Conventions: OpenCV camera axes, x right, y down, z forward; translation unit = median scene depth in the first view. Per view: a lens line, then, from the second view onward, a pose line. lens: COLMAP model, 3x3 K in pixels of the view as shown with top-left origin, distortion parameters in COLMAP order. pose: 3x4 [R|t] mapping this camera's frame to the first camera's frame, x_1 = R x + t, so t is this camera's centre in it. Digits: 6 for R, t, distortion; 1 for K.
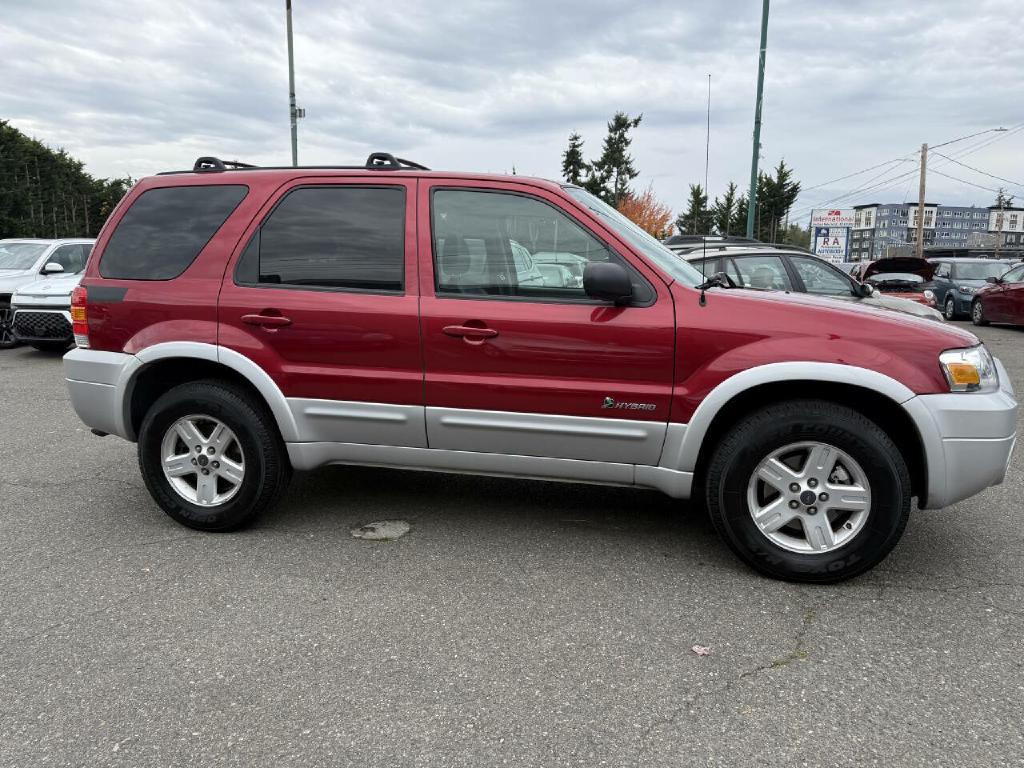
lens RADIAL K [[740.9, 0, 511.0], [0, 740.9, 368.0], [0, 0, 1]] dist [-0.006504, -0.001351]
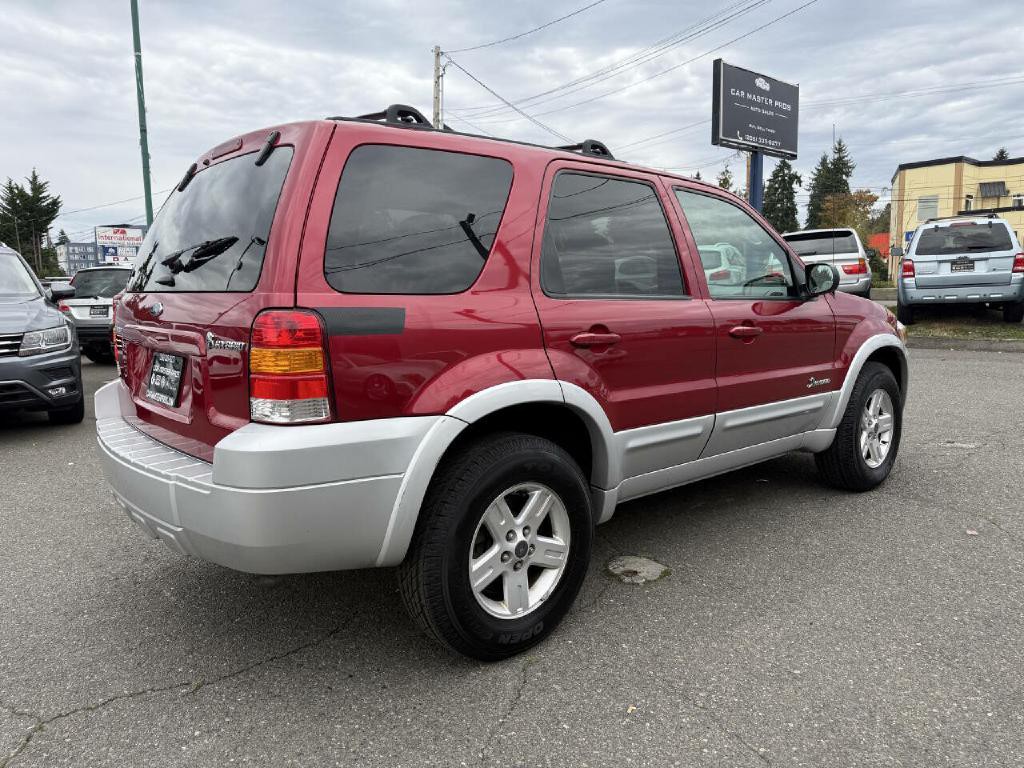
lens RADIAL K [[732.2, 0, 508.5], [0, 732.2, 377.0], [0, 0, 1]] dist [0.029506, -0.031586]
pose [[0.582671, -0.114513, 0.804600, -0.953508], [0.127013, 0.990689, 0.049018, -0.070191], [-0.802722, 0.073633, 0.591790, 0.591096]]
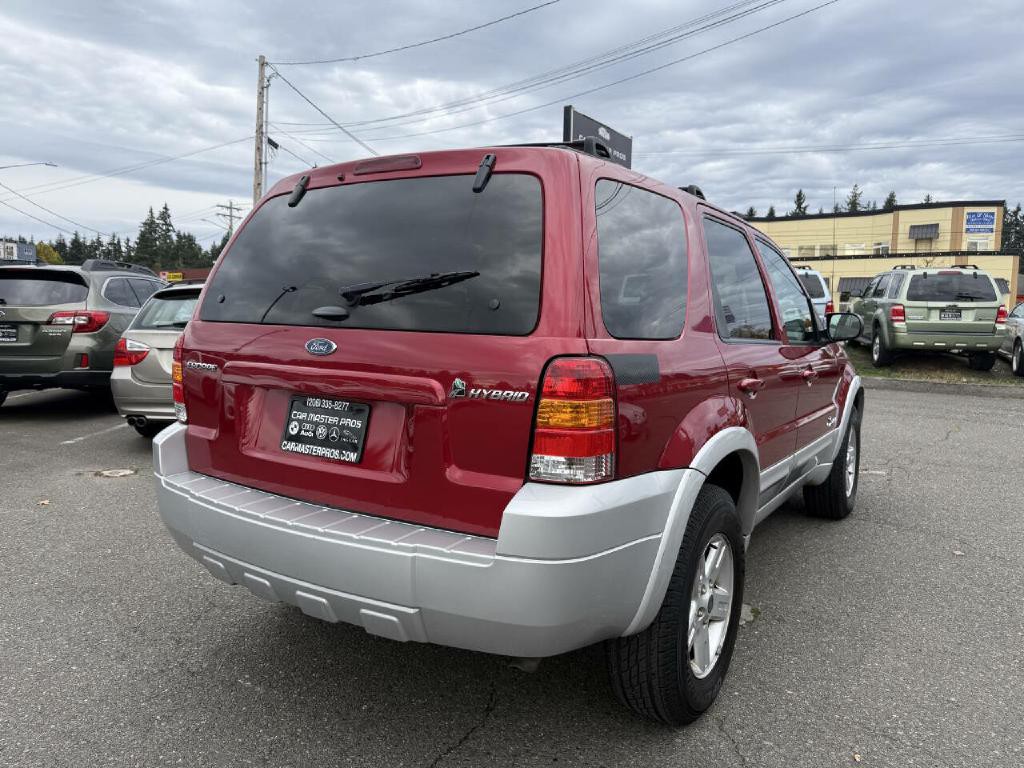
lens RADIAL K [[738.6, 0, 519.5], [0, 738.6, 371.9], [0, 0, 1]] dist [0.031814, -0.024269]
pose [[0.331156, -0.073746, 0.940690, -1.087374], [0.109068, 0.993250, 0.039470, -0.127893], [-0.937251, 0.089528, 0.336964, 0.912904]]
